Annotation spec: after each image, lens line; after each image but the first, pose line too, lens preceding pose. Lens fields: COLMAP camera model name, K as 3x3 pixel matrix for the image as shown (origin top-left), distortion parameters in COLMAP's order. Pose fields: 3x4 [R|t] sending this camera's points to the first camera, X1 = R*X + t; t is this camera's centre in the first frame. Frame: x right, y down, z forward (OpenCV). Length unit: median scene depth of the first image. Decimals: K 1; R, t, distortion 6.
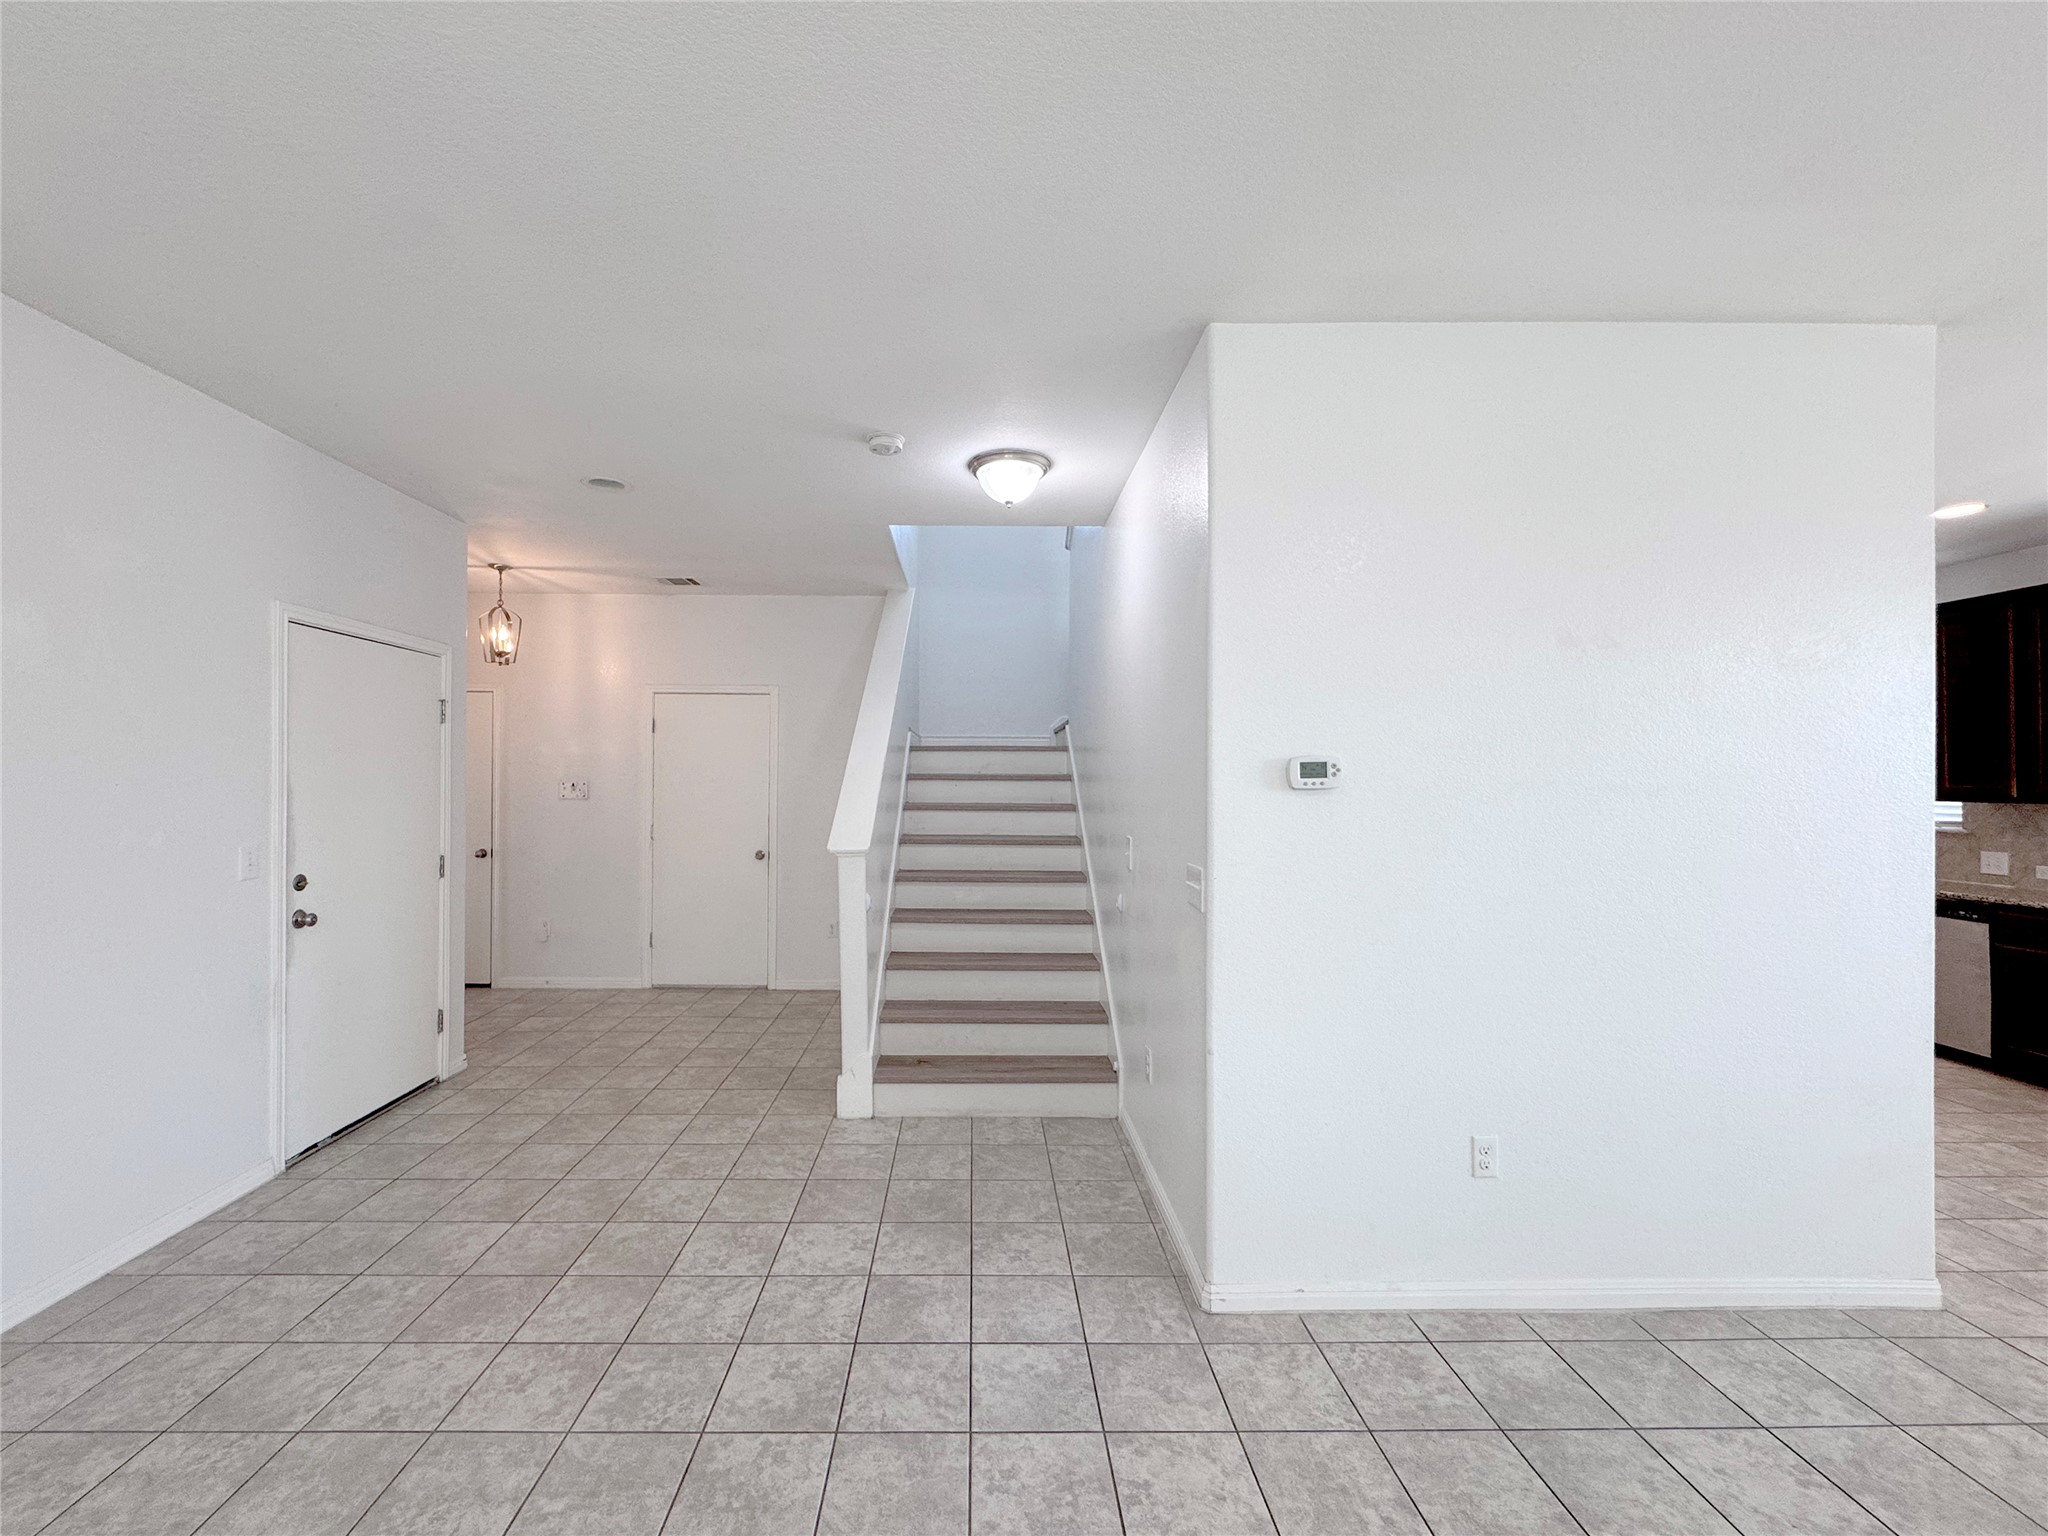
lens RADIAL K [[848.2, 0, 1010.5], [0, 848.2, 776.0], [0, 0, 1]] dist [-0.001261, -0.001082]
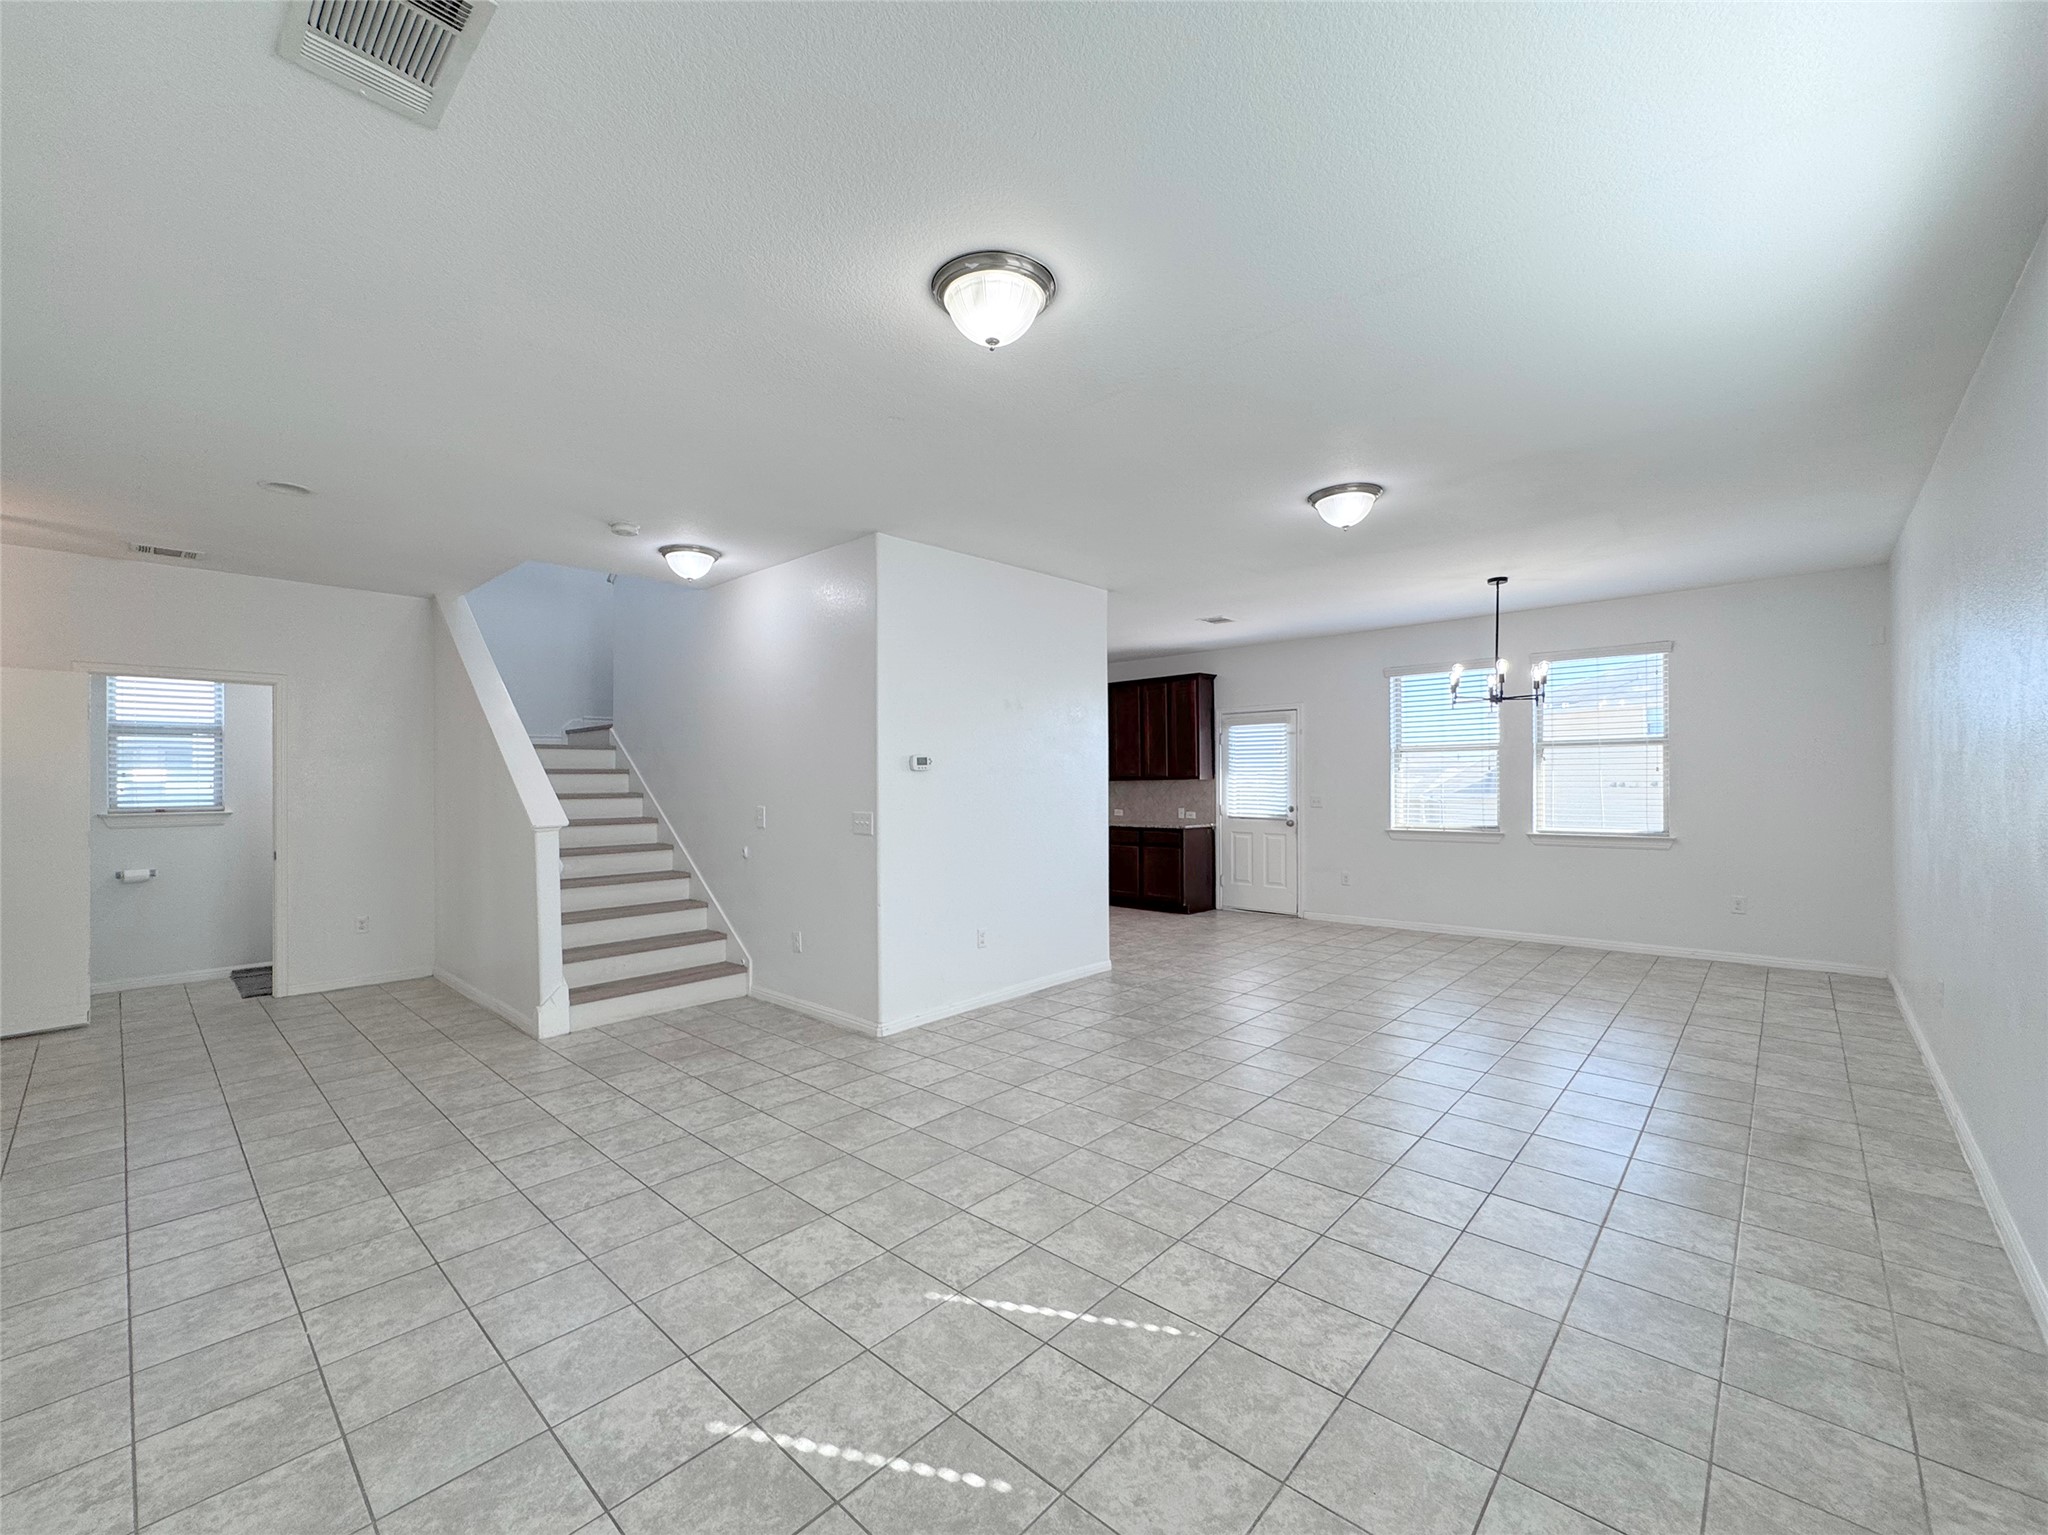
lens RADIAL K [[848.2, 0, 1017.4], [0, 848.2, 776.2], [0, 0, 1]] dist [-0.001261, -0.001082]
pose [[0.689950, -0.007173, 0.723821, -0.846140], [0.008160, 0.999964, 0.002132, 0.024391], [-0.723811, 0.004435, 0.689984, -0.511911]]
